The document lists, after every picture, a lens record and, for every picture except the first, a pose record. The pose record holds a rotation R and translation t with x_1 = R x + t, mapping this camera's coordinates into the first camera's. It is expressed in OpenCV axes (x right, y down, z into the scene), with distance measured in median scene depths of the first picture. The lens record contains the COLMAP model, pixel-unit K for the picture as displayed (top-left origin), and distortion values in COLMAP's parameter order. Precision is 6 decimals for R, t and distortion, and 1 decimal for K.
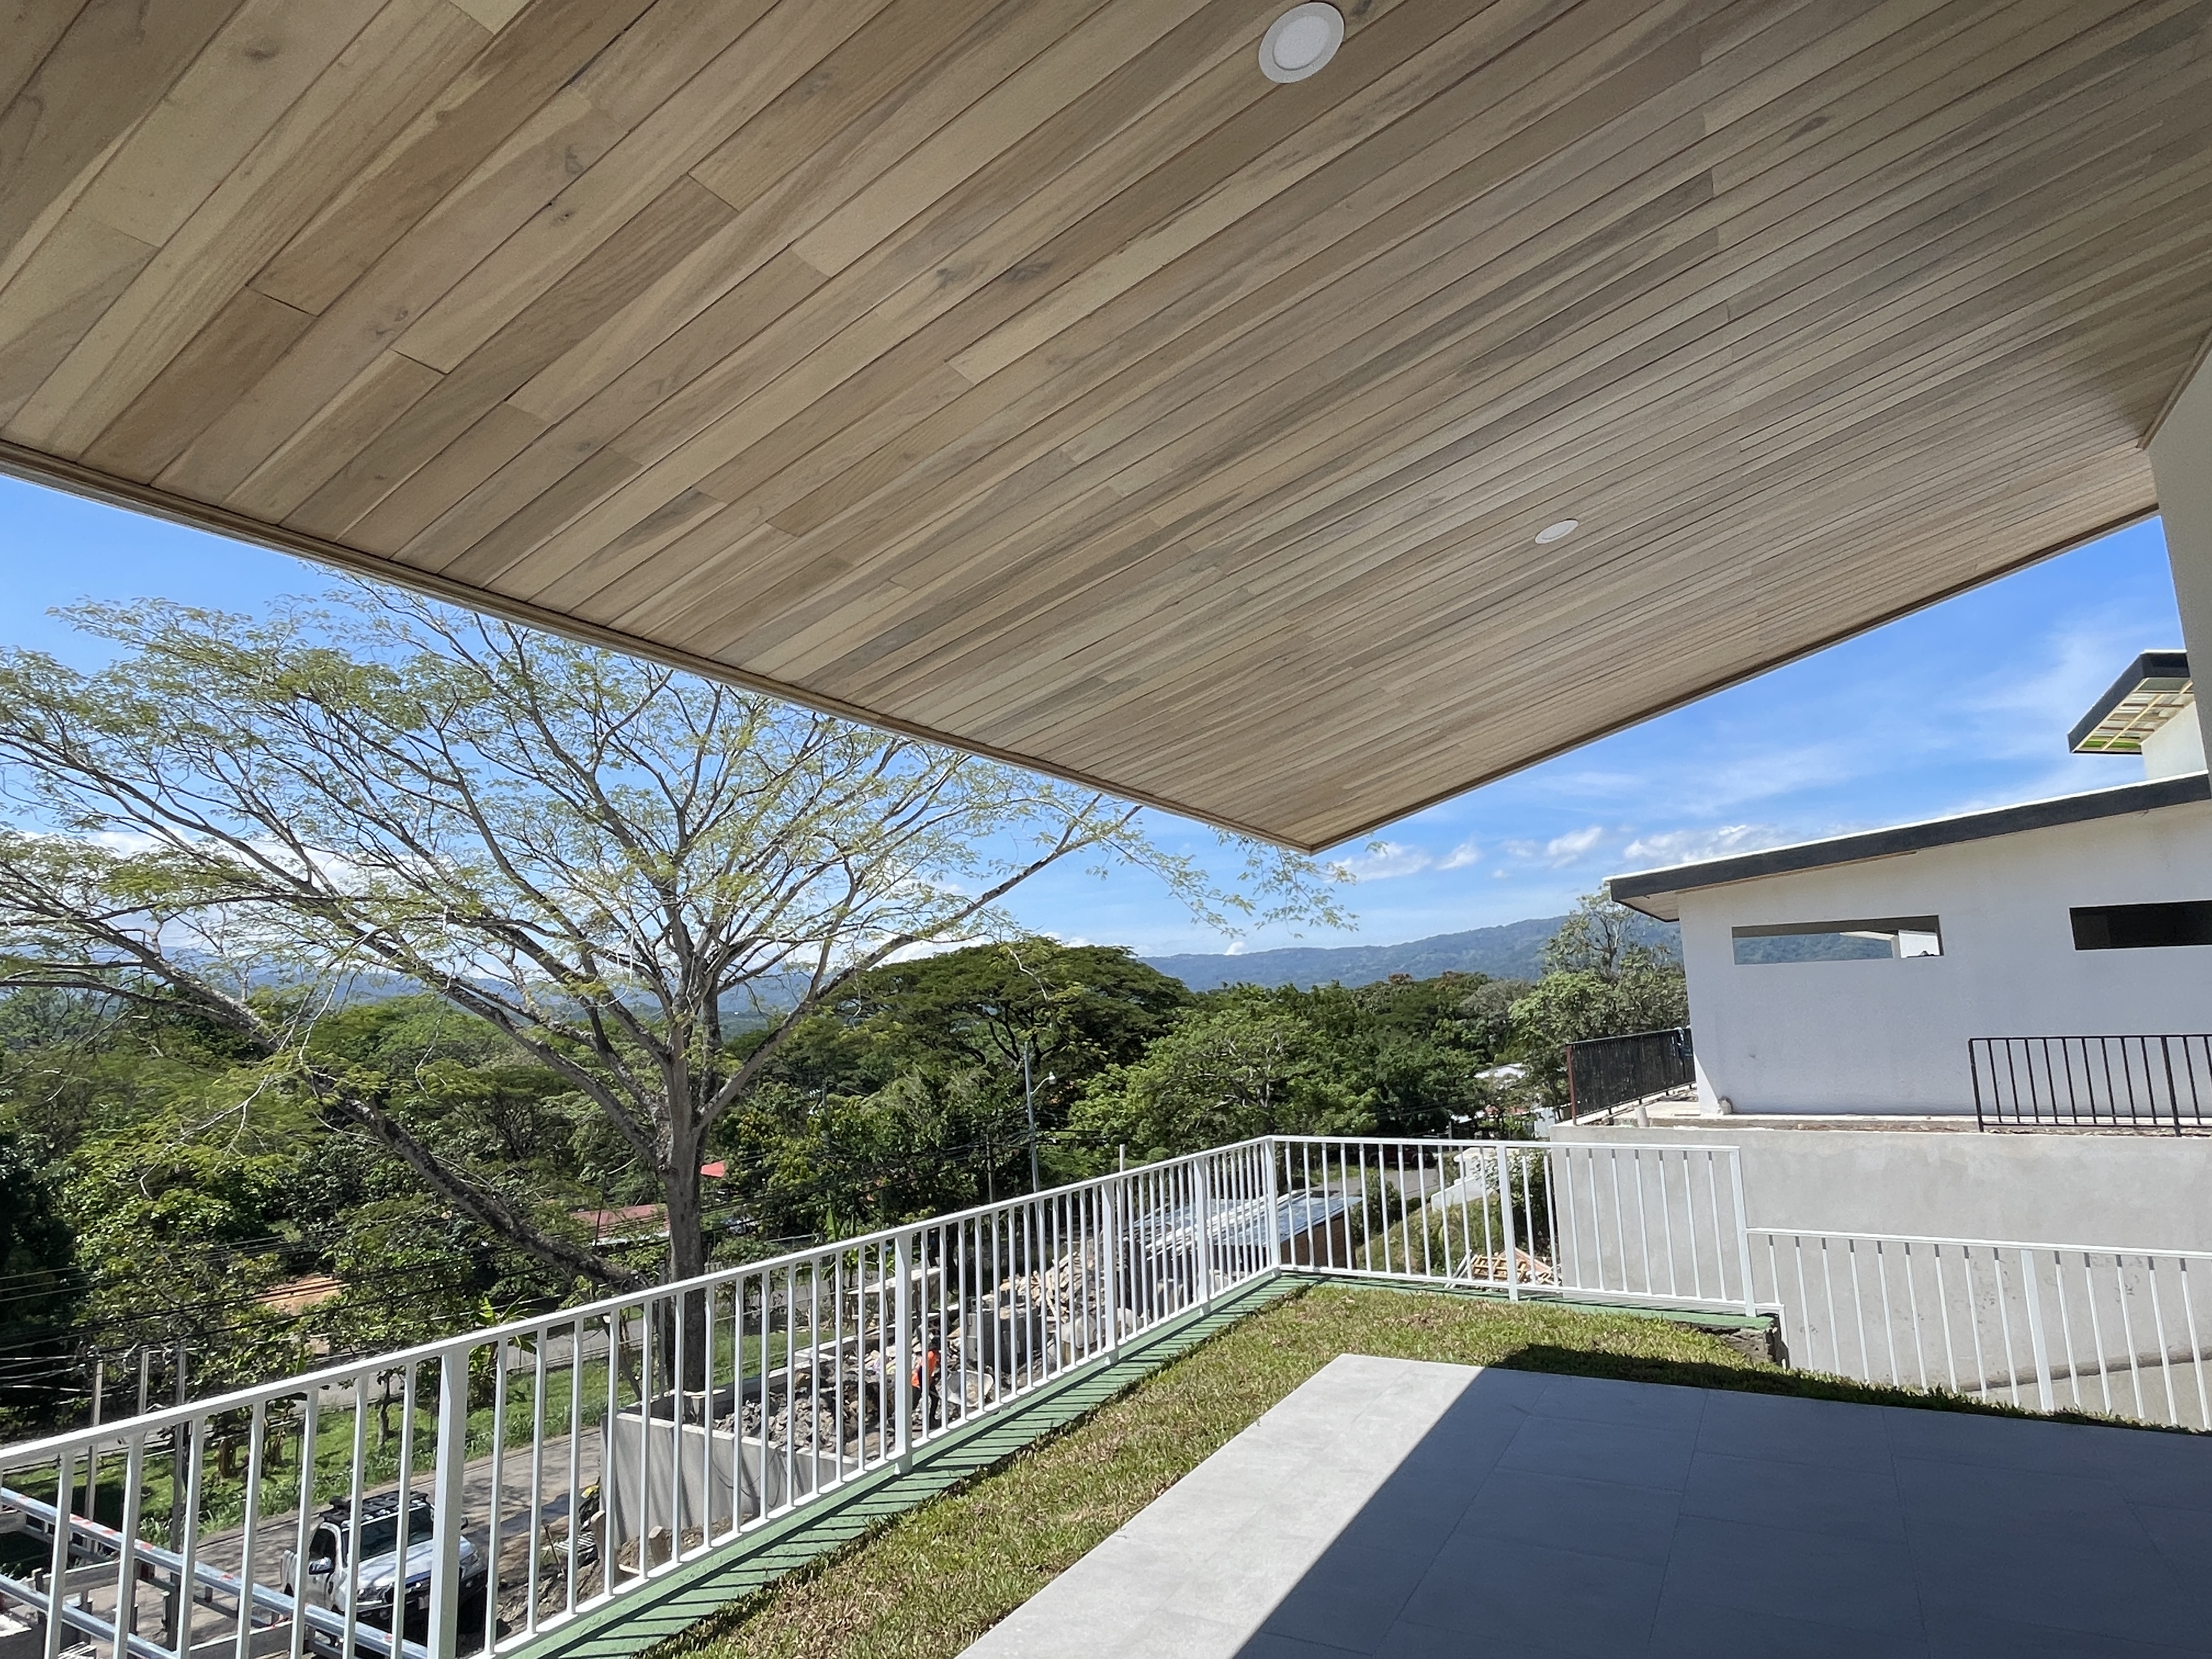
lens RADIAL K [[1219.8, 0, 1066.0], [0, 1219.8, 820.3], [0, 0, 1]] dist [-0.020606, -0.000585]
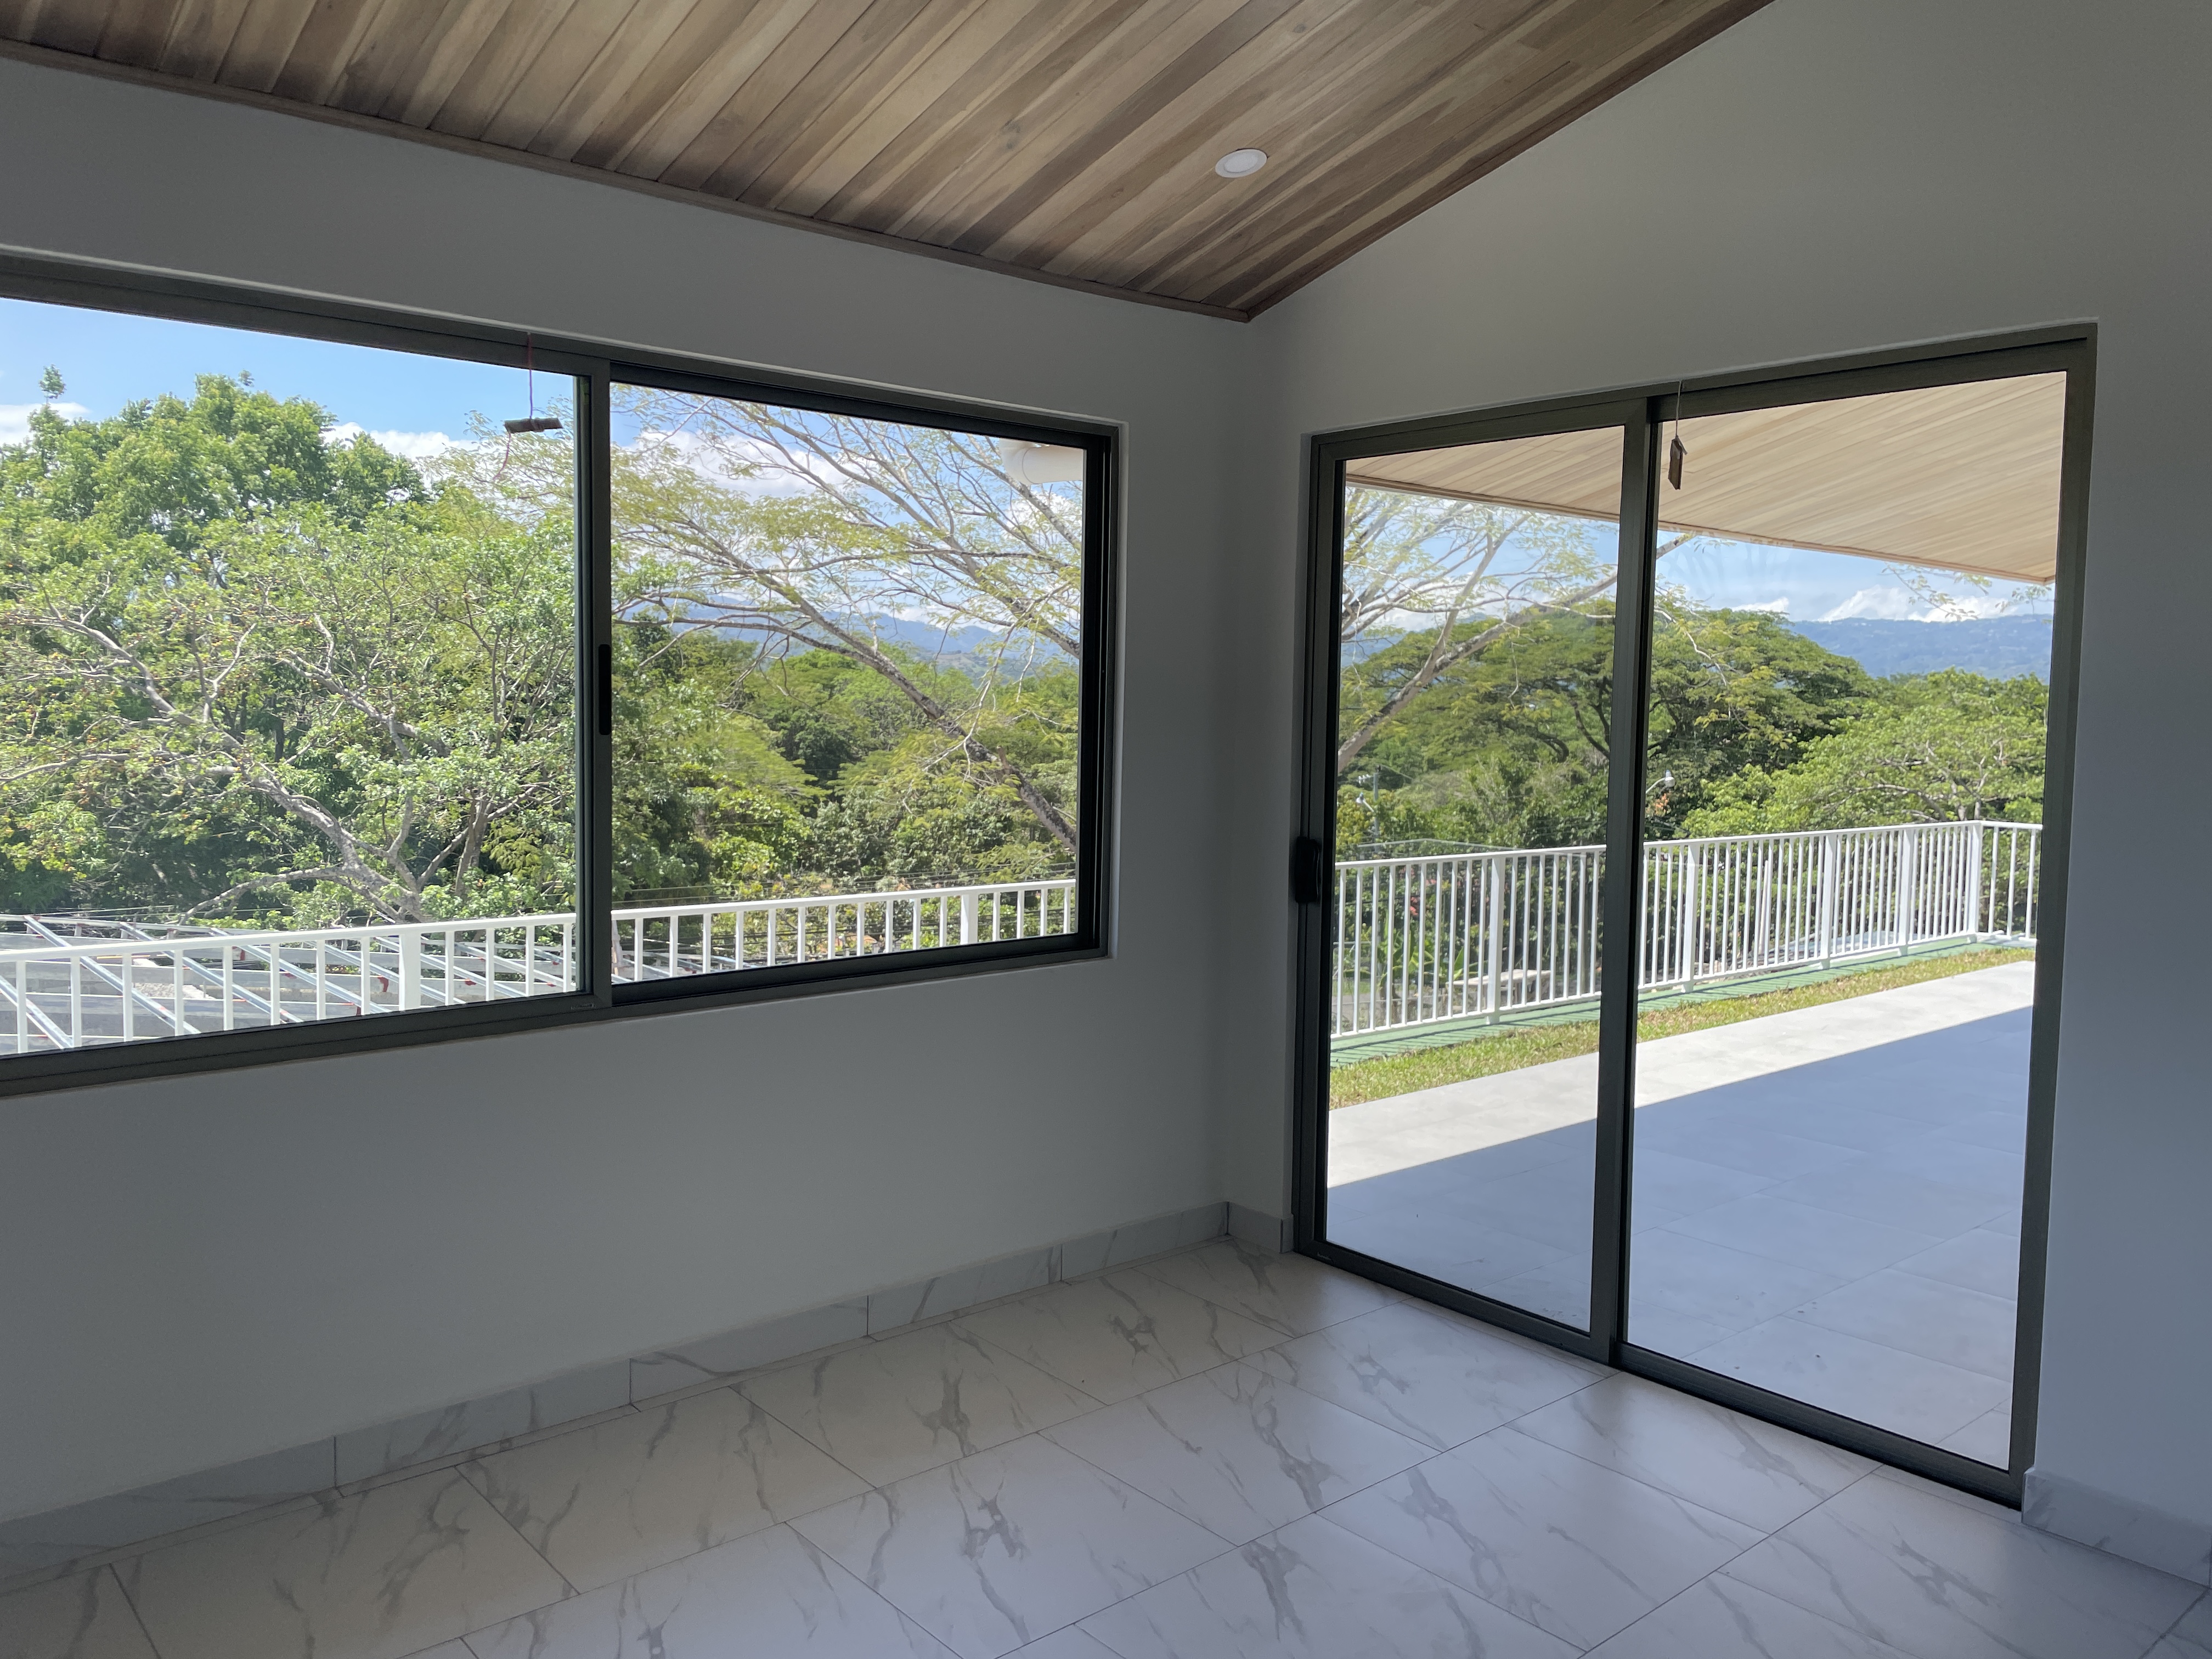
lens RADIAL K [[1643.1, 0, 1107.9], [0, 1643.1, 777.6], [0, 0, 1]] dist [0.099348, -0.149354]
pose [[0.946796, 0.067334, -0.314711, -0.017264], [0.000672, 0.977453, 0.211151, -0.015206], [0.321832, -0.200128, 0.925404, -0.105330]]
